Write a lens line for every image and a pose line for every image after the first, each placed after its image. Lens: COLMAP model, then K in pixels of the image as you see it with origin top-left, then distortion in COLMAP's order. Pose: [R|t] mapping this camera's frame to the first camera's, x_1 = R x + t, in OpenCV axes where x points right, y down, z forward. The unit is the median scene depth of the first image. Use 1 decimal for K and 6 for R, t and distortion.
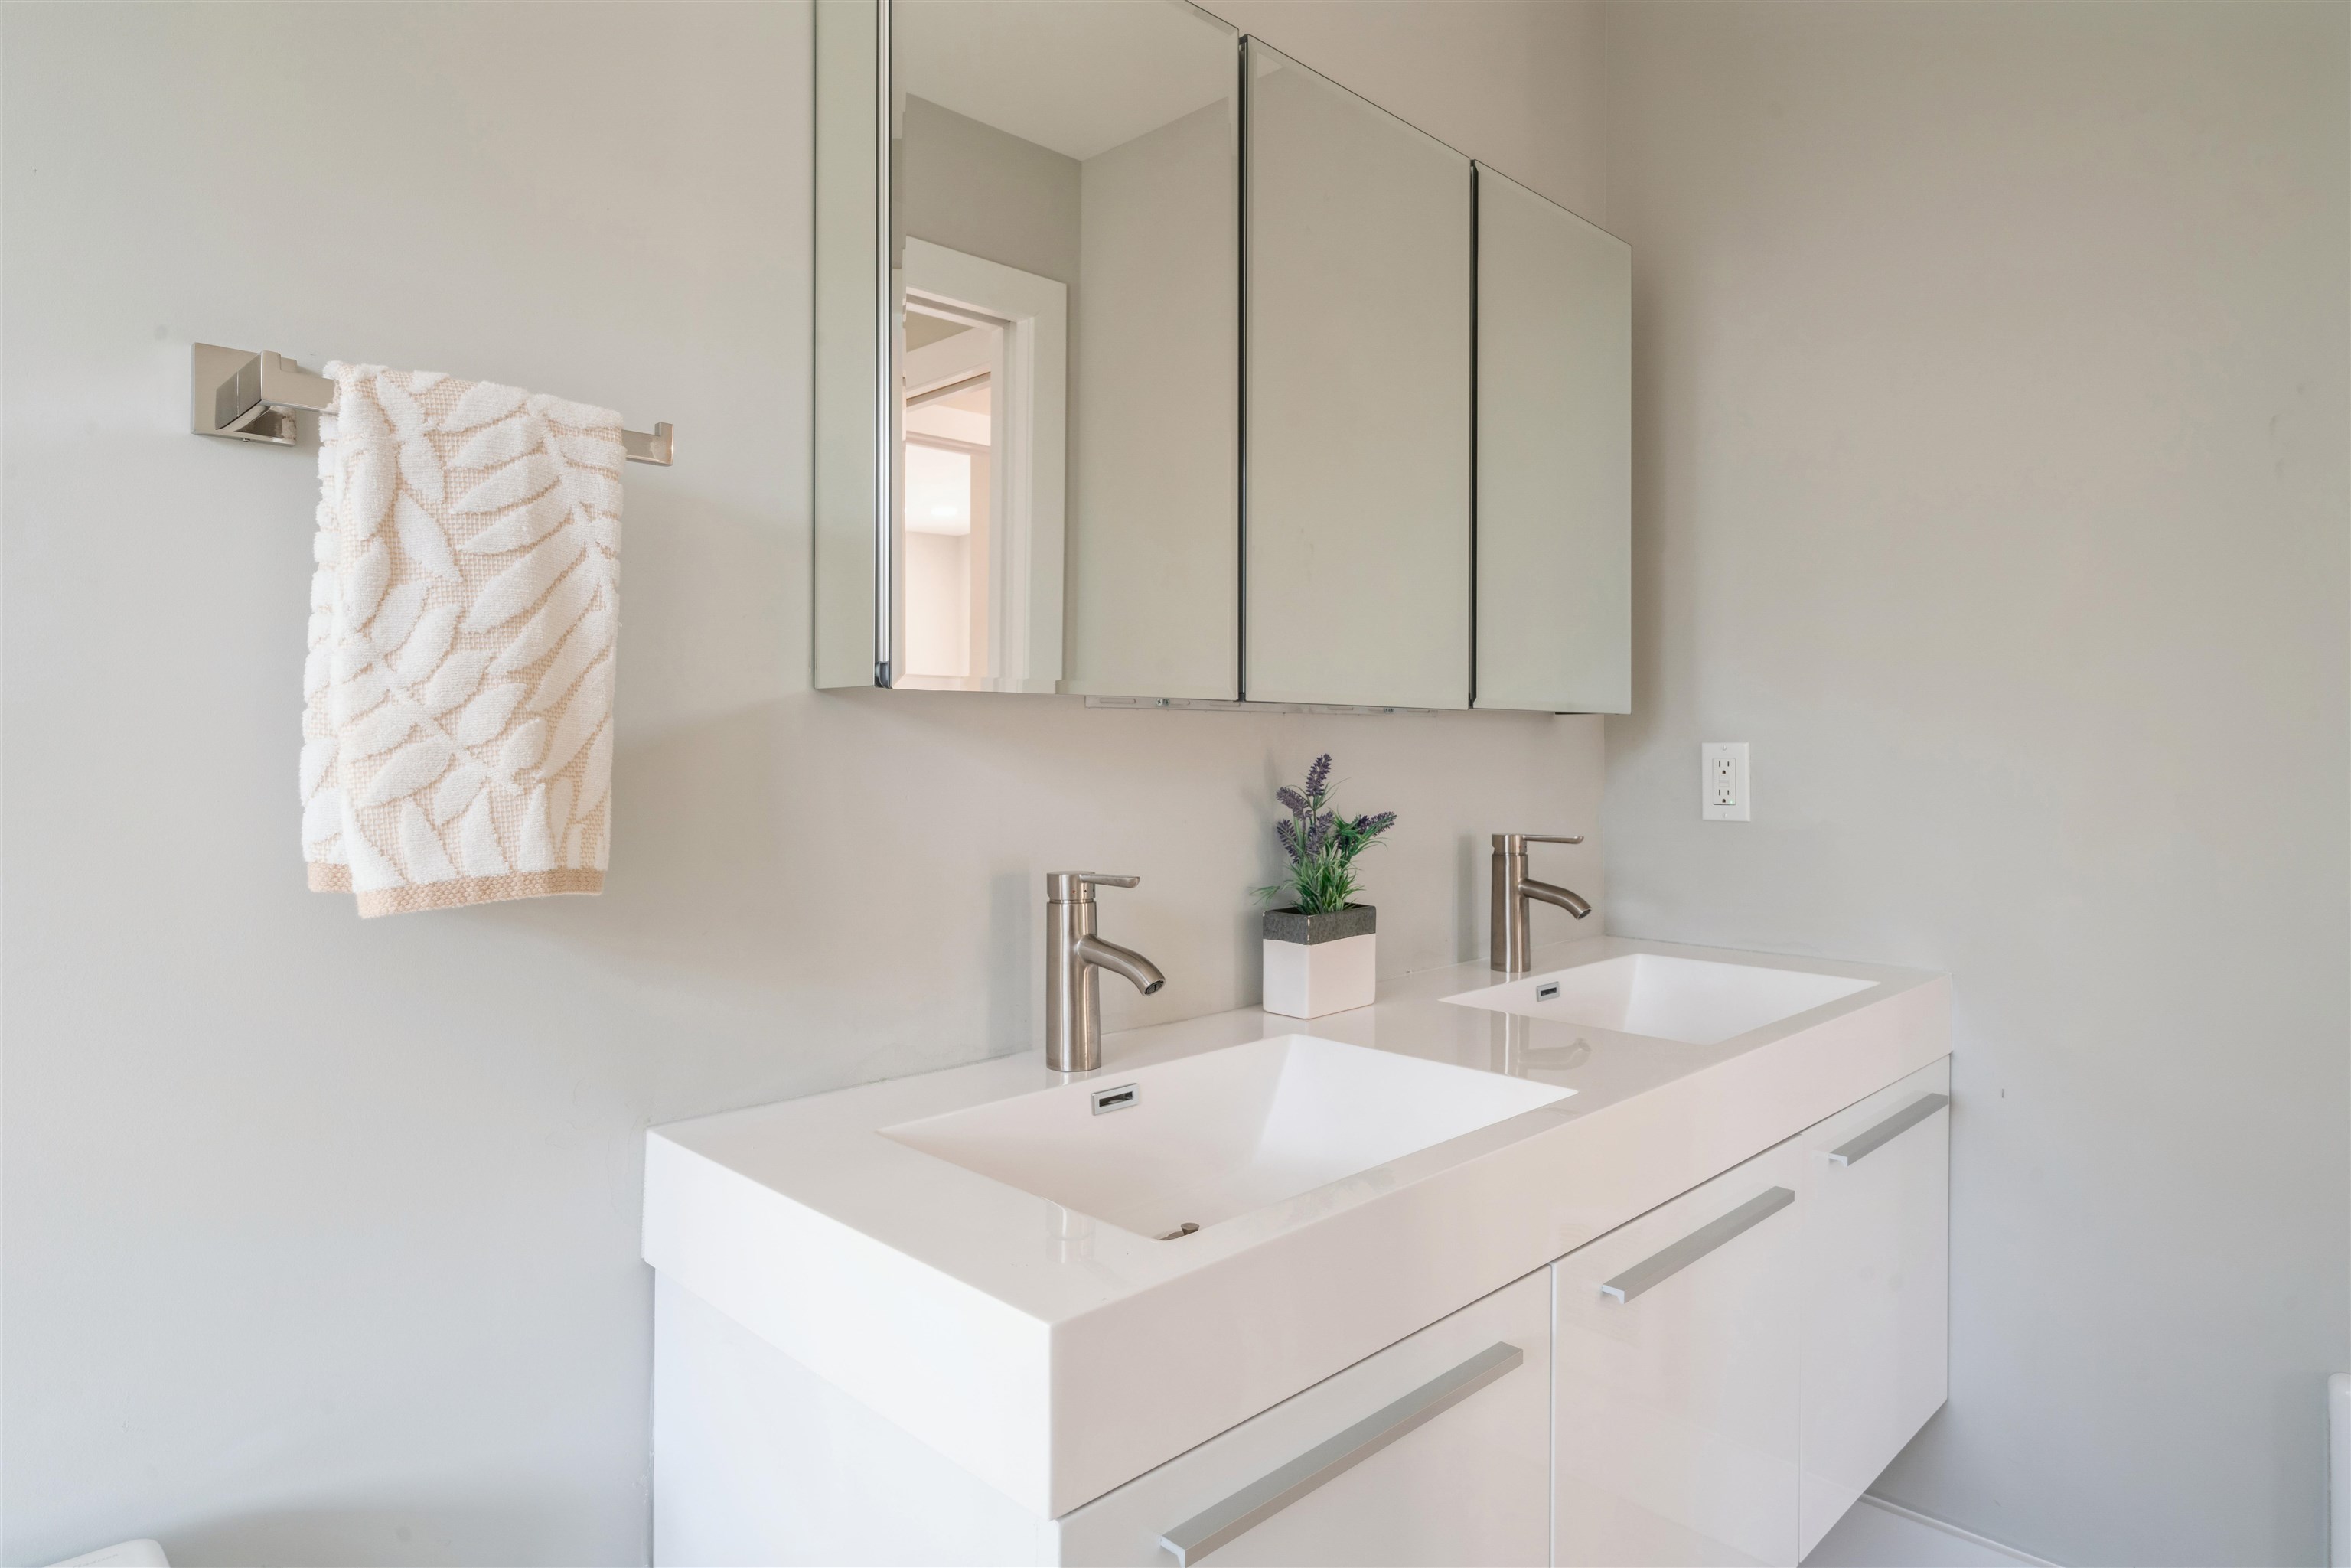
lens RADIAL K [[1353.5, 0, 1175.5], [0, 1353.5, 784.0], [0, 0, 1]] dist [-0.002802, -0.000484]
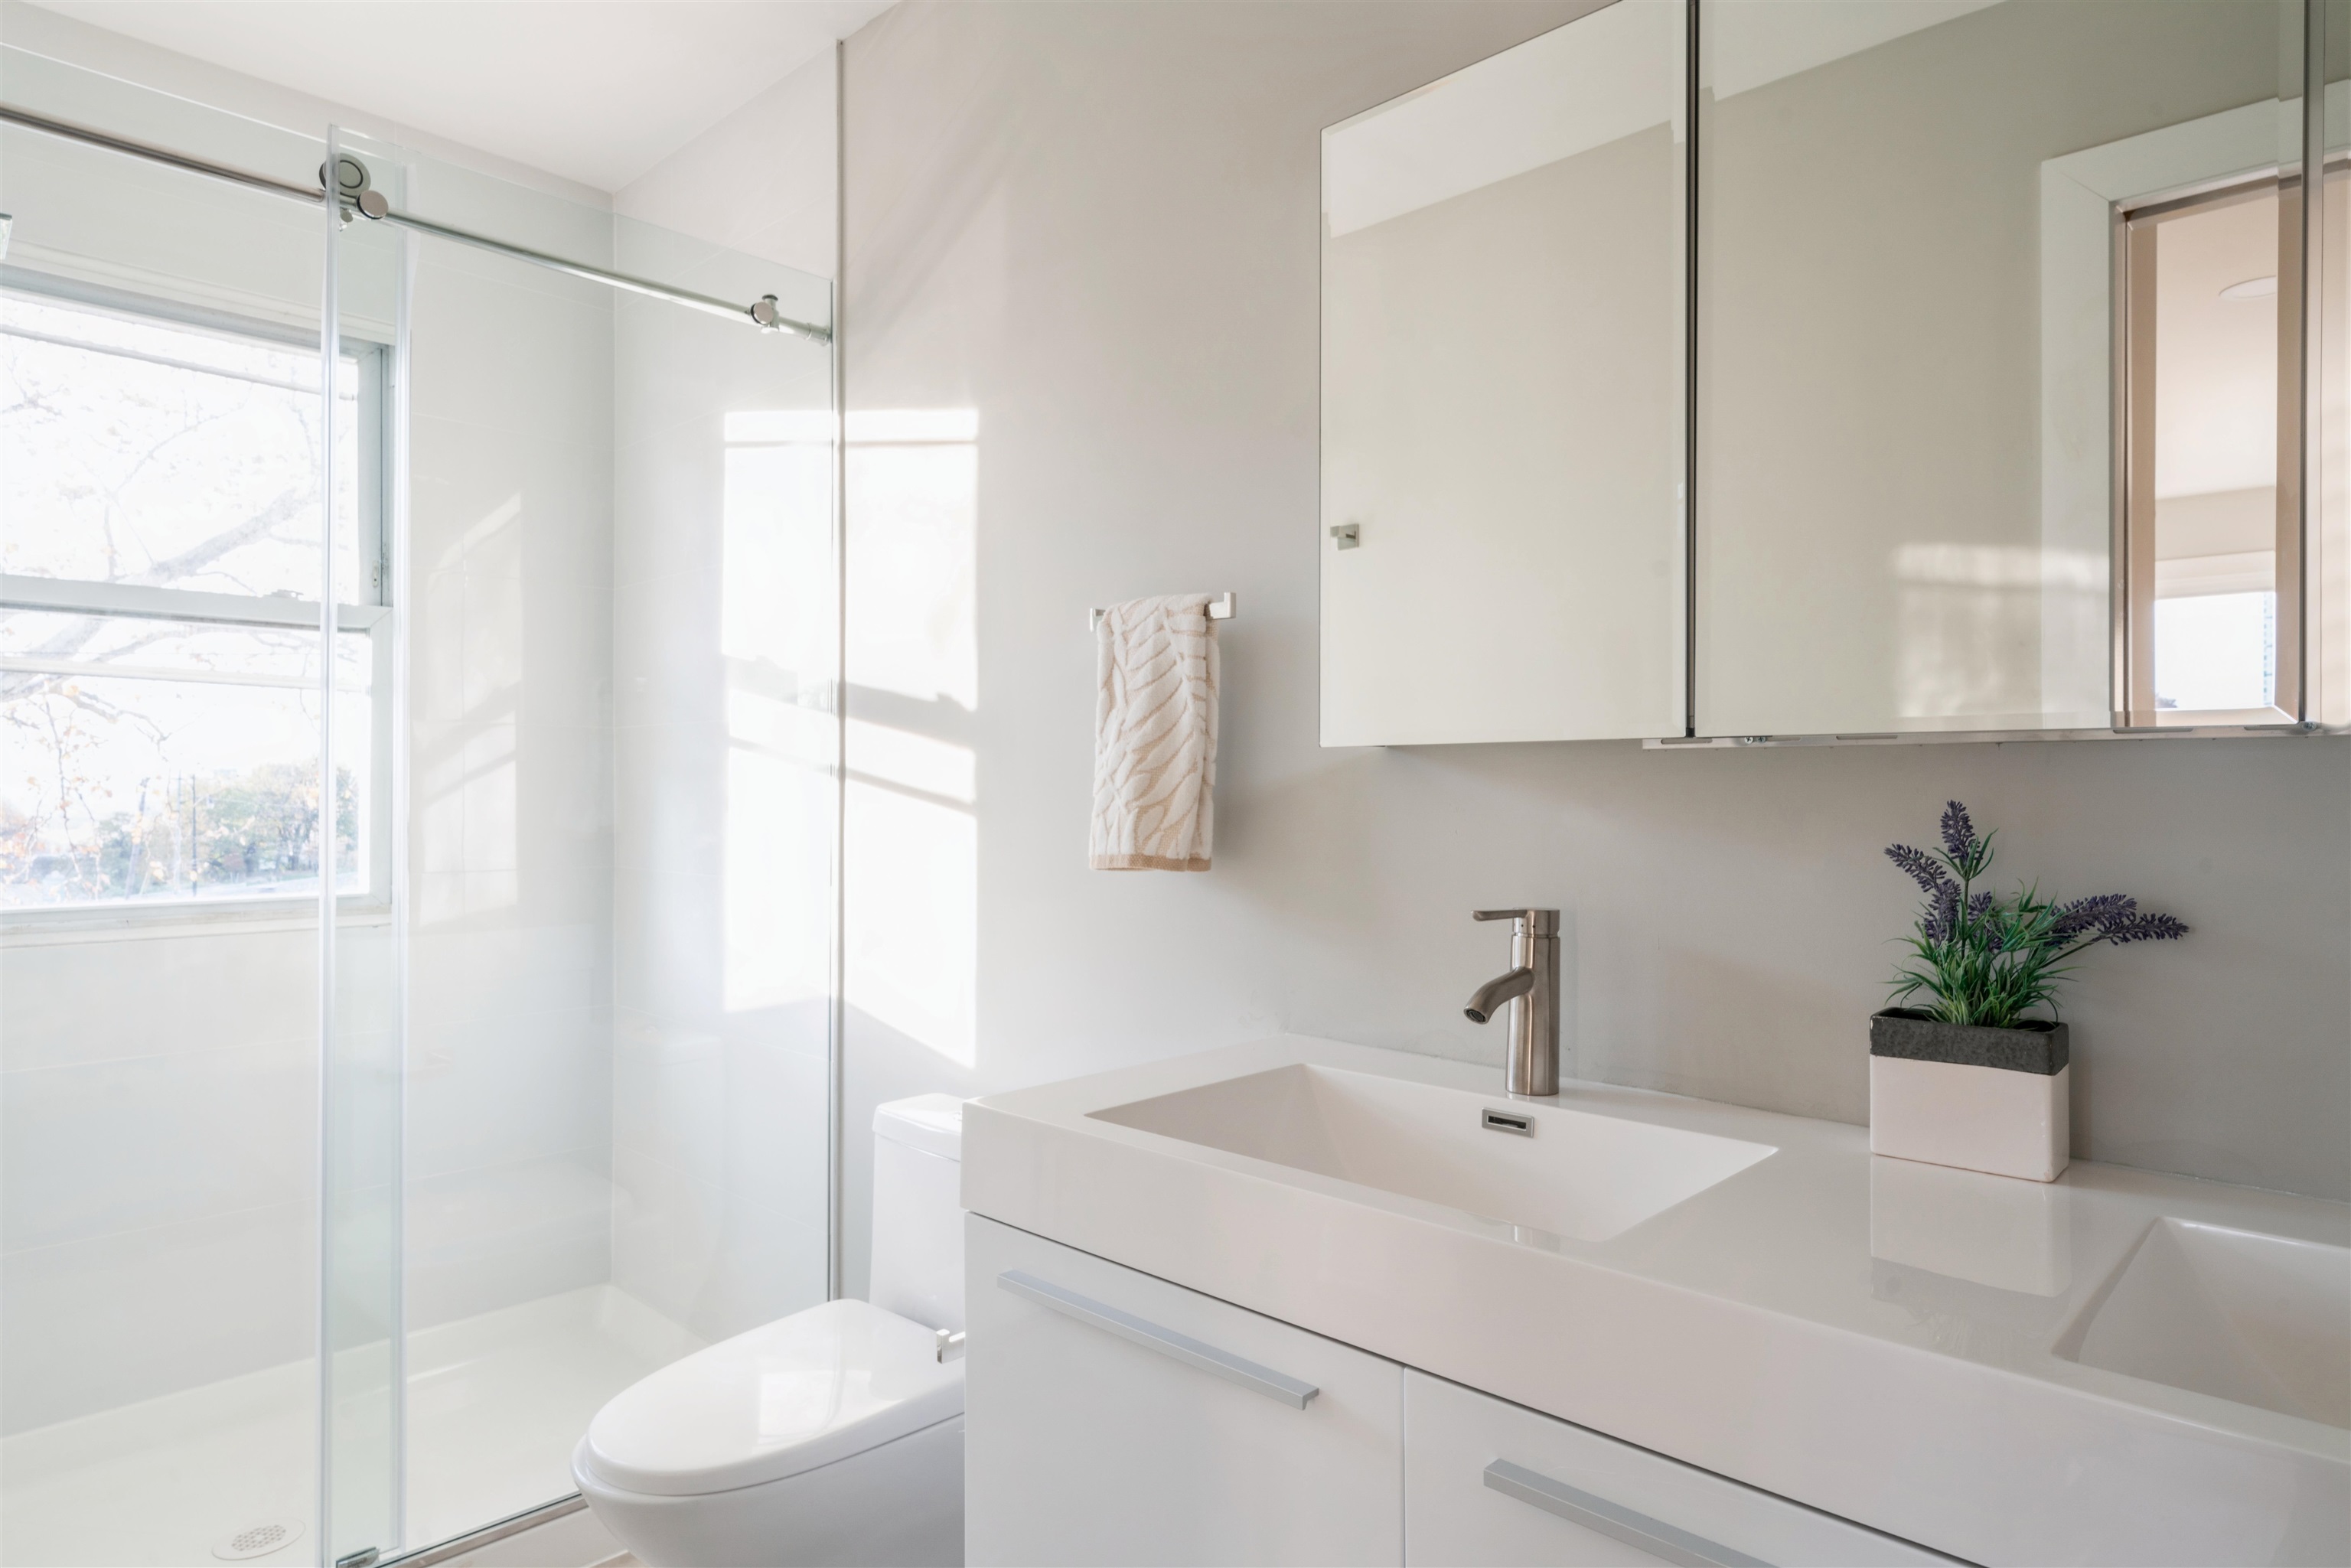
lens RADIAL K [[1353.5, 0, 1175.5], [0, 1353.5, 784.0], [0, 0, 1]] dist [-0.002802, -0.000484]
pose [[0.030482, -0.000222, -0.999535, 1.368602], [-0.026367, 0.999652, -0.001026, -0.032675], [0.999187, 0.026386, 0.030466, 0.956782]]
